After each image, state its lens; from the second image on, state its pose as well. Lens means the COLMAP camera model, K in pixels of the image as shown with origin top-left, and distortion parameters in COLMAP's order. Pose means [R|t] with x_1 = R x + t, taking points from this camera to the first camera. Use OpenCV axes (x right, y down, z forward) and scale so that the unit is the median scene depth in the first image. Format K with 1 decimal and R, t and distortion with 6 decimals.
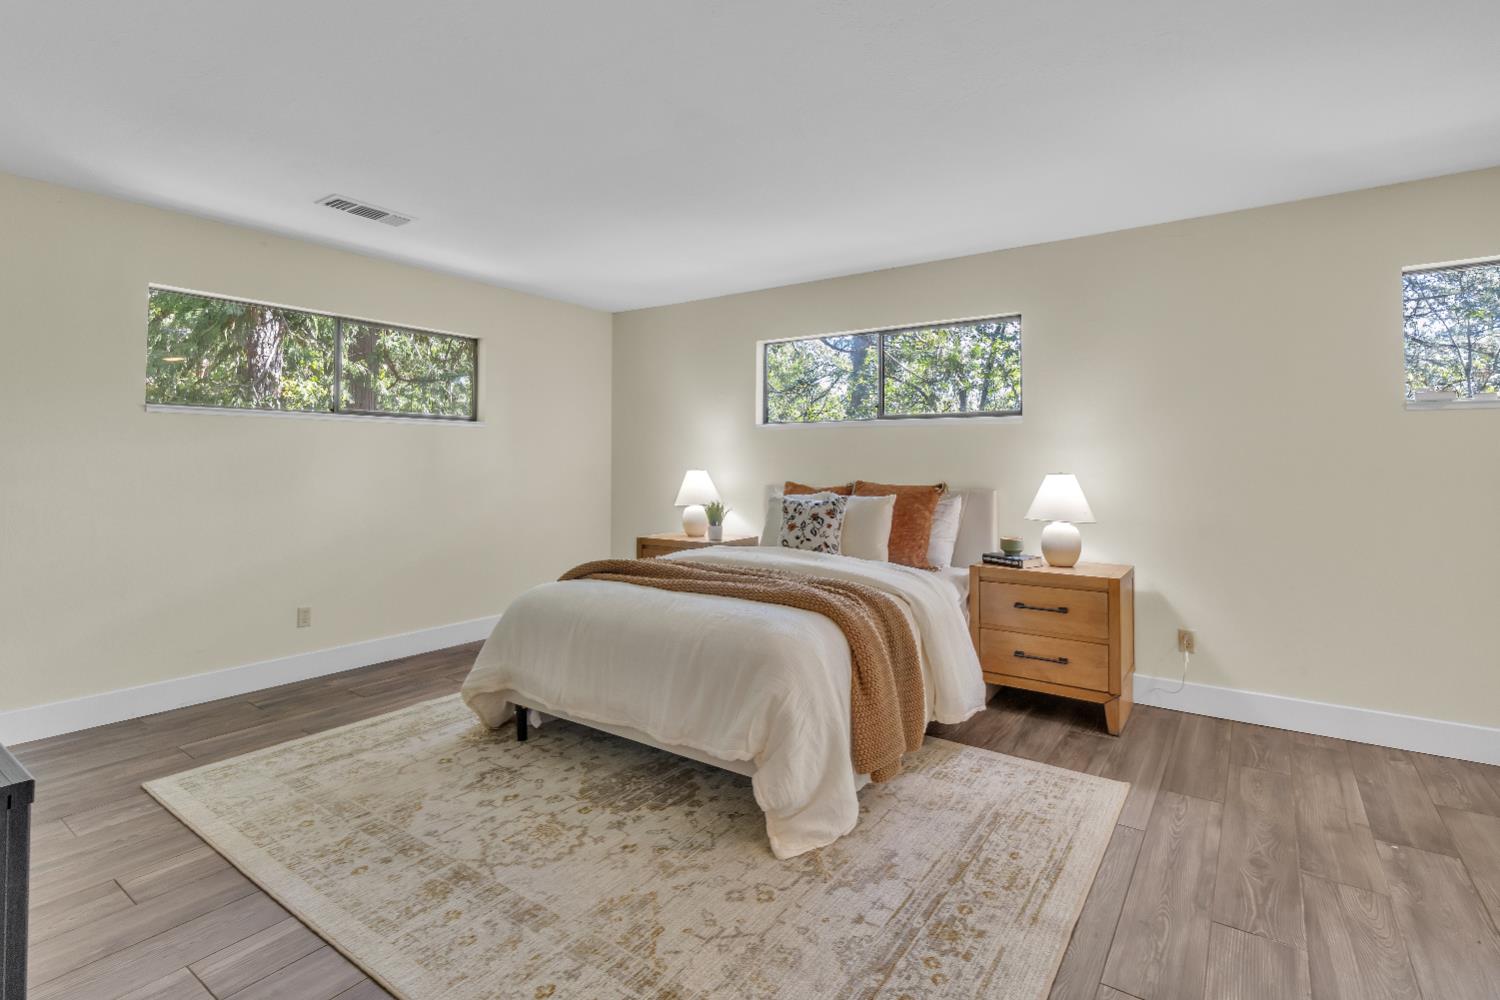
lens RADIAL K [[717.7, 0, 748.2], [0, 717.7, 461.8], [0, 0, 1]] dist [0.000199, 0.000269]
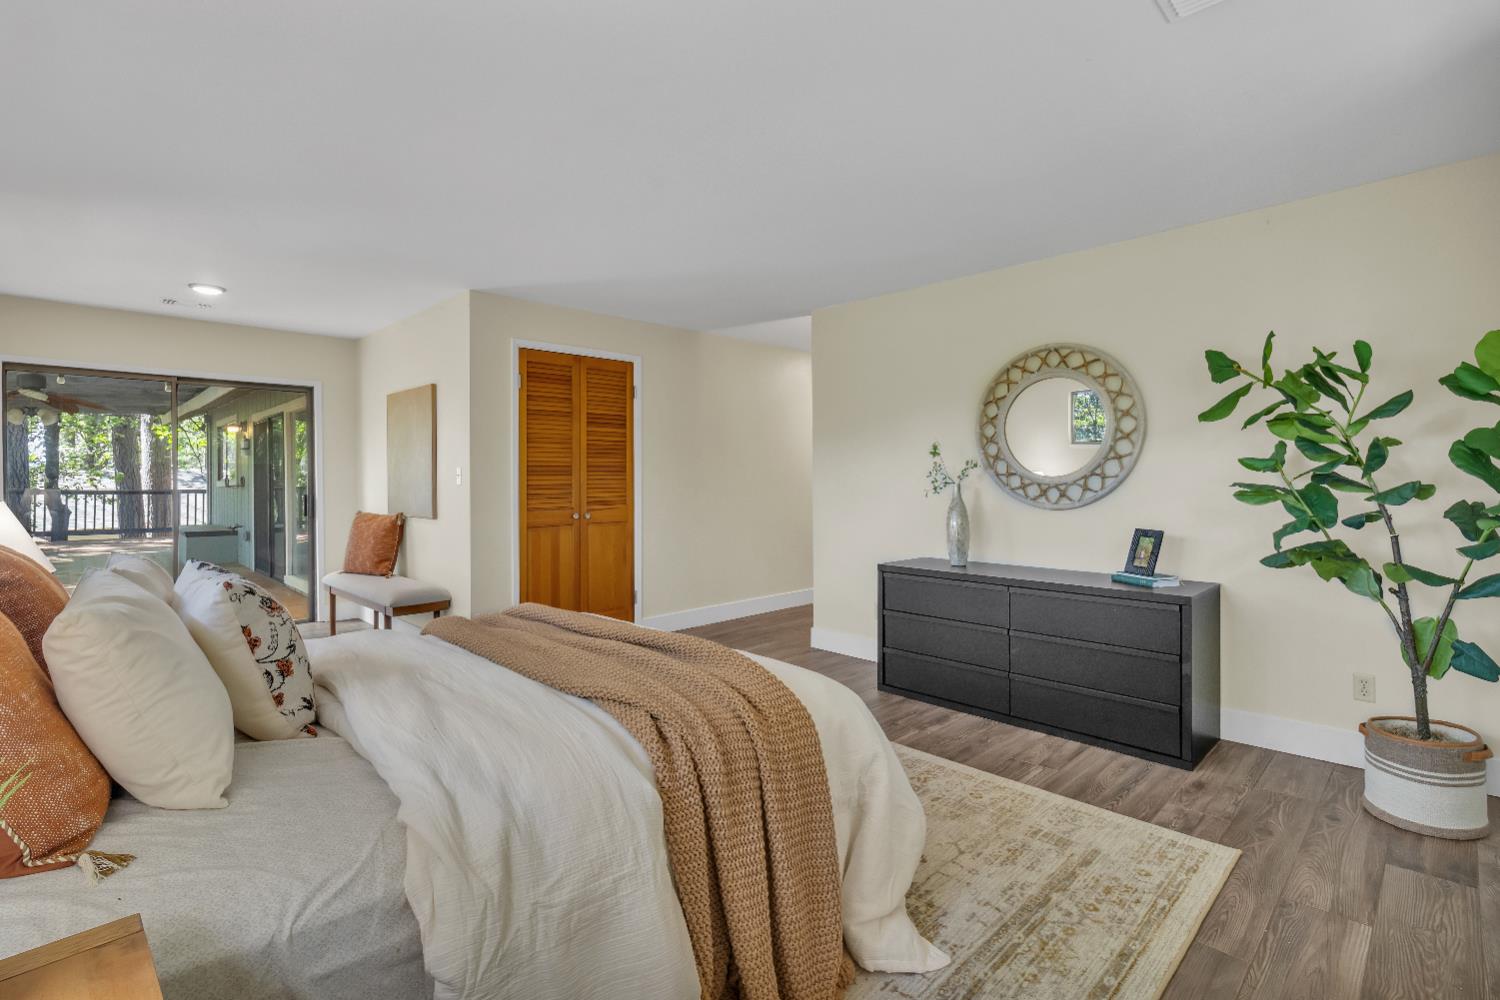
lens RADIAL K [[704.7, 0, 754.2], [0, 704.7, 477.4], [0, 0, 1]] dist [-0.000947, 0.000171]
pose [[-0.985861, 0.003405, 0.167533, -0.430584], [0.003694, 0.999992, 0.001412, -0.005981], [-0.167527, 0.002011, -0.985865, 2.047987]]
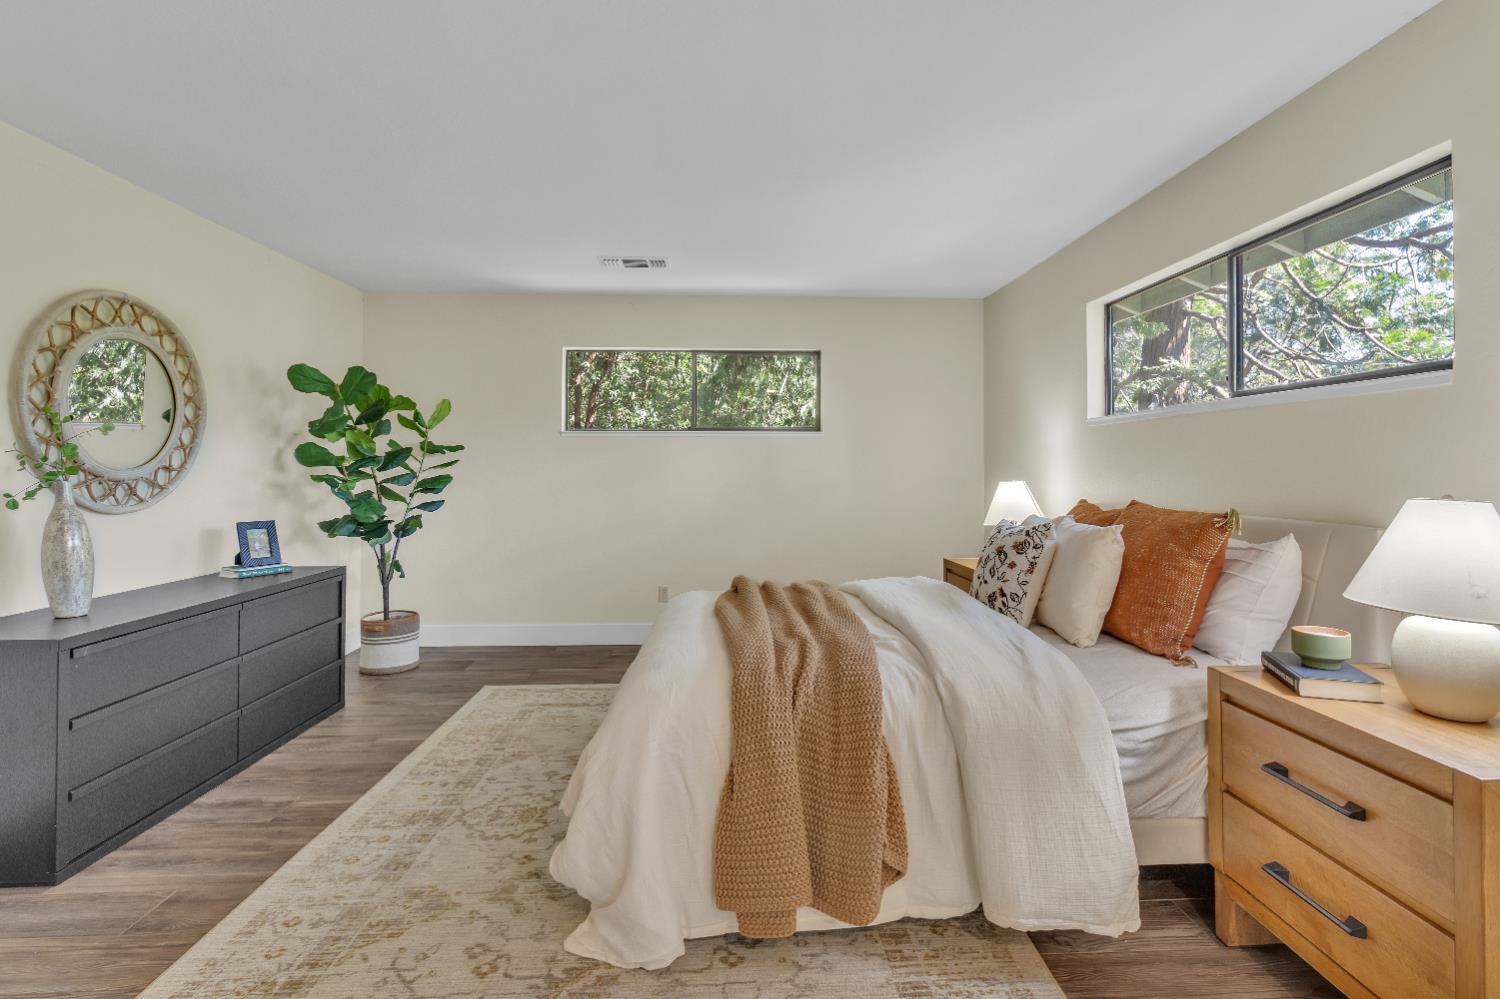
lens RADIAL K [[704.7, 0, 754.2], [0, 704.7, 476.9], [0, 0, 1]] dist [-0.000947, 0.000171]
pose [[0.617854, 0.007668, -0.786256, 0.696548], [0.000988, 0.999944, 0.010529, -0.002465], [0.786292, -0.007282, 0.617812, 0.568884]]
